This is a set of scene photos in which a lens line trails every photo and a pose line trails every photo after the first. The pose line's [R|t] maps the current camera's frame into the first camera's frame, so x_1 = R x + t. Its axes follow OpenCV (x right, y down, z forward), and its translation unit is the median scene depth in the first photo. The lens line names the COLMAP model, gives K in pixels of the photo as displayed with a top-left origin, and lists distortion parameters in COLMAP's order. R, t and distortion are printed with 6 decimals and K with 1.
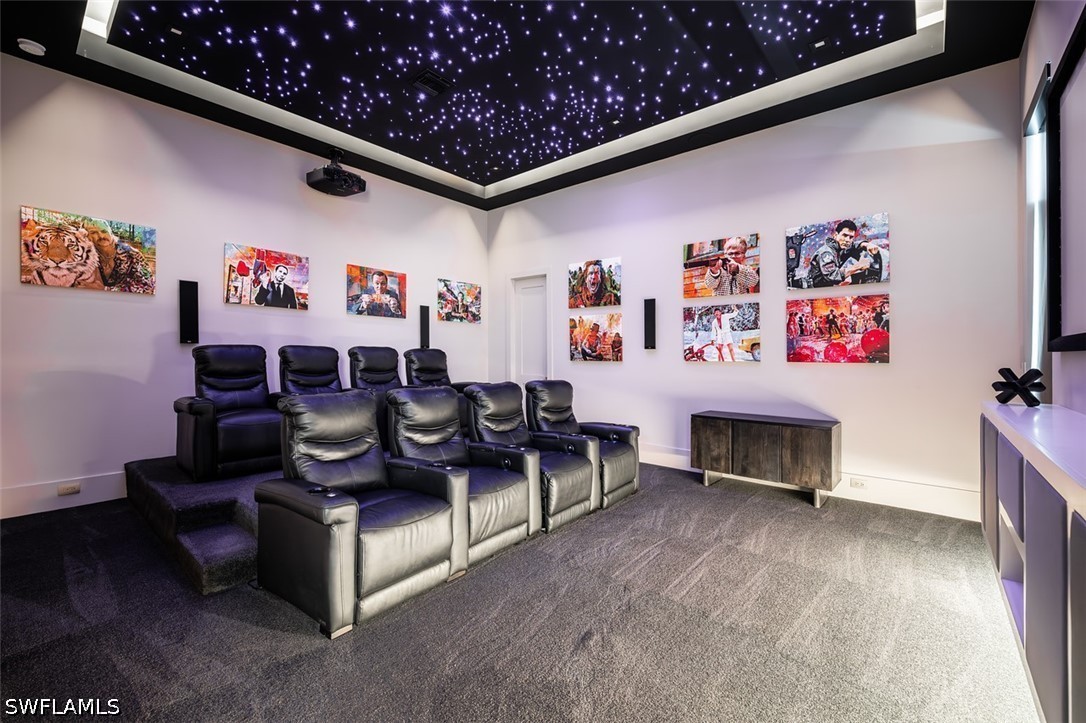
lens RADIAL K [[456.9, 0, 542.7], [0, 456.9, 355.1], [0, 0, 1]] dist [0.000730, 0.000024]
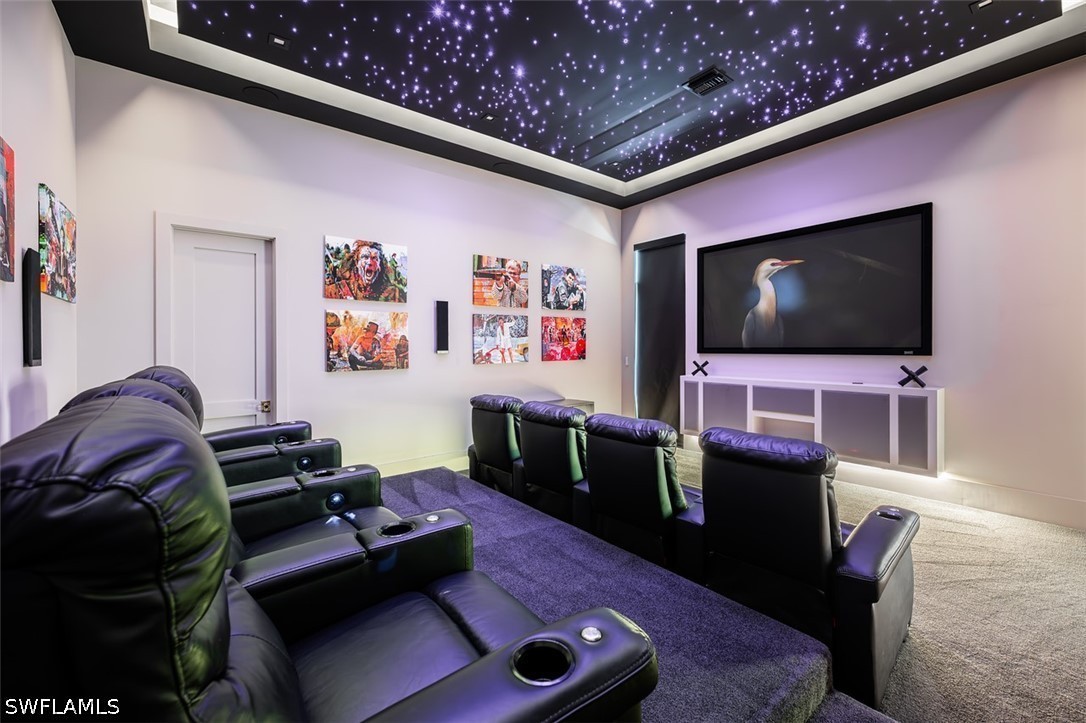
lens RADIAL K [[436.7, 0, 541.1], [0, 436.7, 344.1], [0, 0, 1]] dist [-0.001108, -0.000067]
pose [[0.186847, -0.005469, 0.982374, -0.689416], [0.011873, 0.999924, 0.003309, -0.037542], [-0.982317, 0.011046, 0.186898, 0.701273]]
